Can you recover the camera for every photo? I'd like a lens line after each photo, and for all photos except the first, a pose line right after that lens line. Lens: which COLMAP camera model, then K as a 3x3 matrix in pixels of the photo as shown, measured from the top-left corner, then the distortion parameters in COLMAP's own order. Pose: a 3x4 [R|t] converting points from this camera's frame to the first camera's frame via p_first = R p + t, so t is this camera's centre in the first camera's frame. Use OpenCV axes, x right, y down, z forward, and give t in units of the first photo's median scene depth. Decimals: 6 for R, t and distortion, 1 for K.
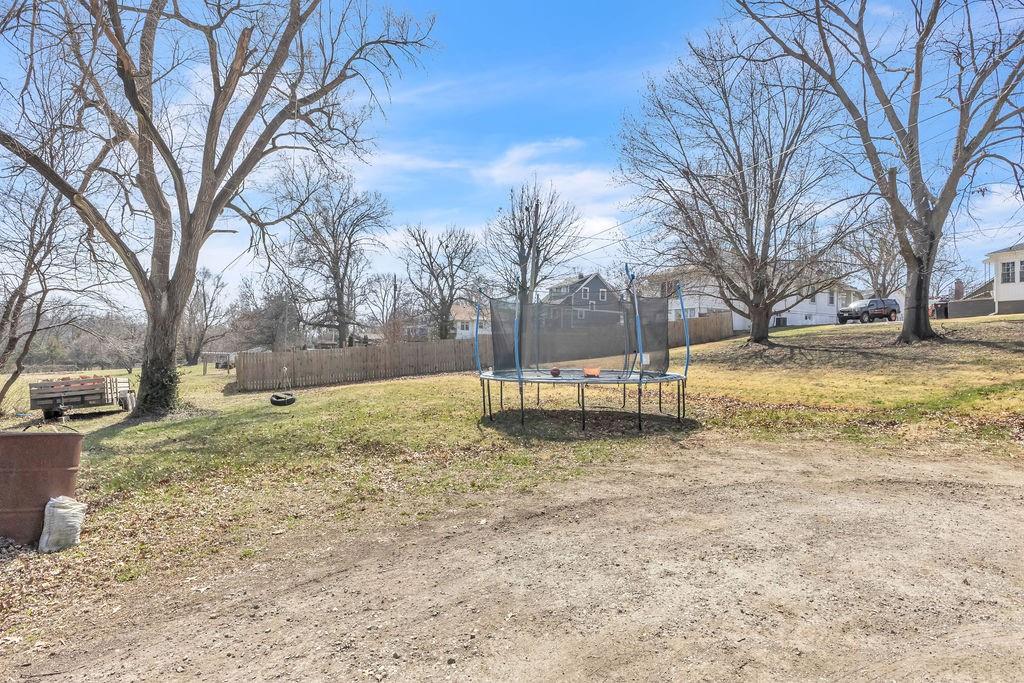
lens RADIAL K [[537.2, 0, 508.8], [0, 537.2, 333.6], [0, 0, 1]] dist [-0.003605, -0.000484]
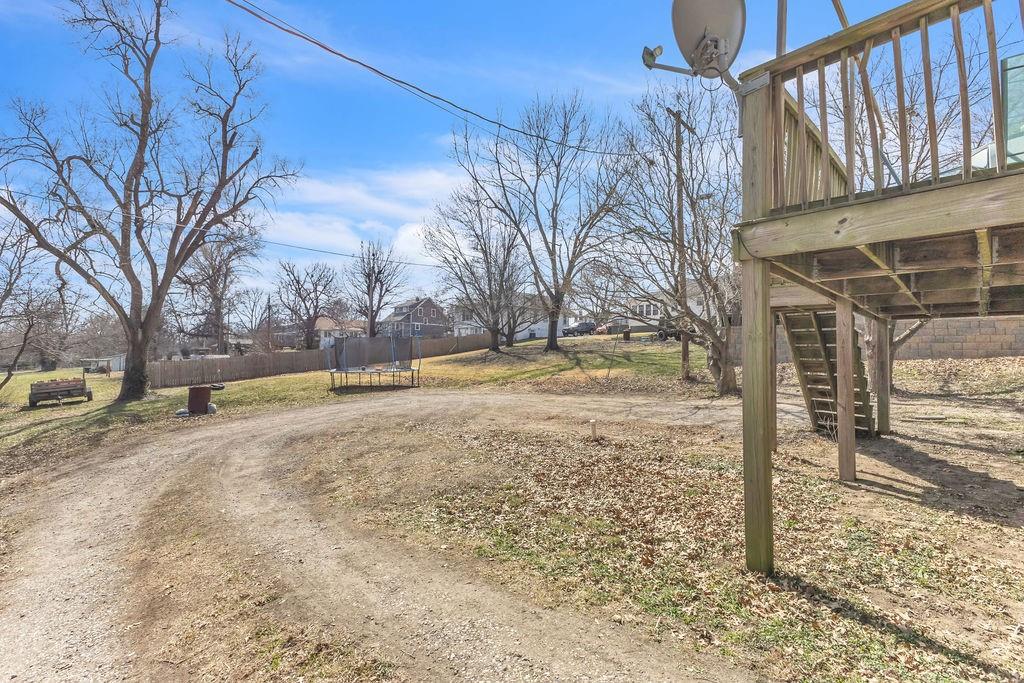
lens RADIAL K [[439.5, 0, 506.5], [0, 439.5, 336.4], [0, 0, 1]] dist [0.003759, -0.000364]
pose [[0.954785, -0.001237, 0.297295, 0.024996], [0.001479, 0.999999, -0.000589, -0.015495], [-0.297294, 0.001002, 0.954786, -0.229472]]
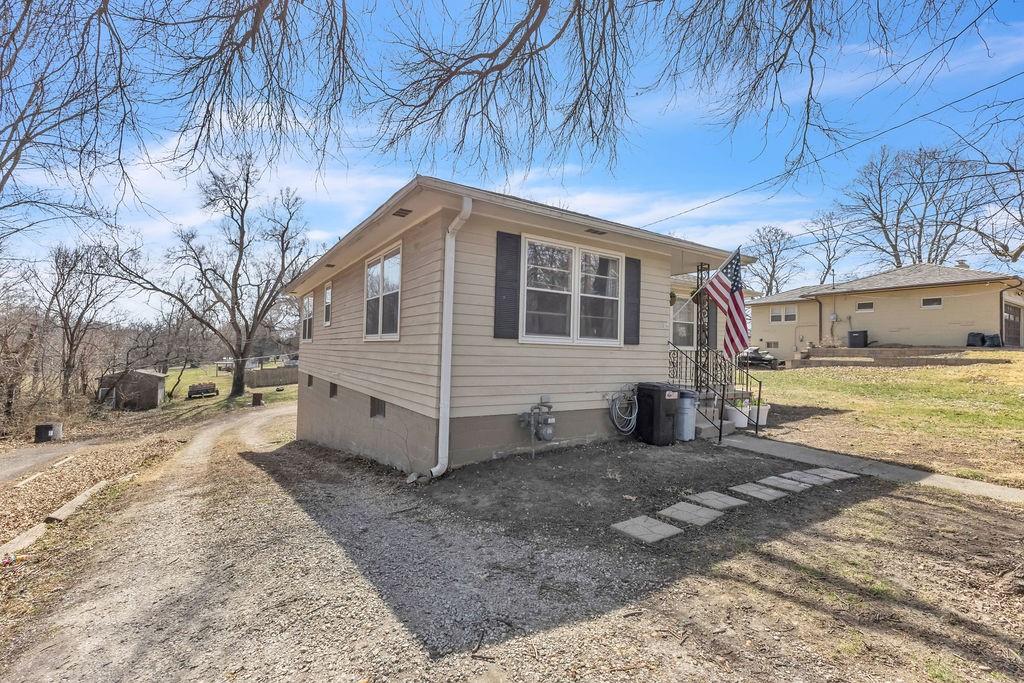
lens RADIAL K [[439.5, 0, 513.9], [0, 439.5, 341.0], [0, 0, 1]] dist [0.003759, -0.000364]
pose [[0.991422, -0.002244, 0.130684, 0.194898], [-0.000613, 0.999762, 0.021821, -0.070144], [-0.130702, -0.021714, 0.991184, -0.559099]]
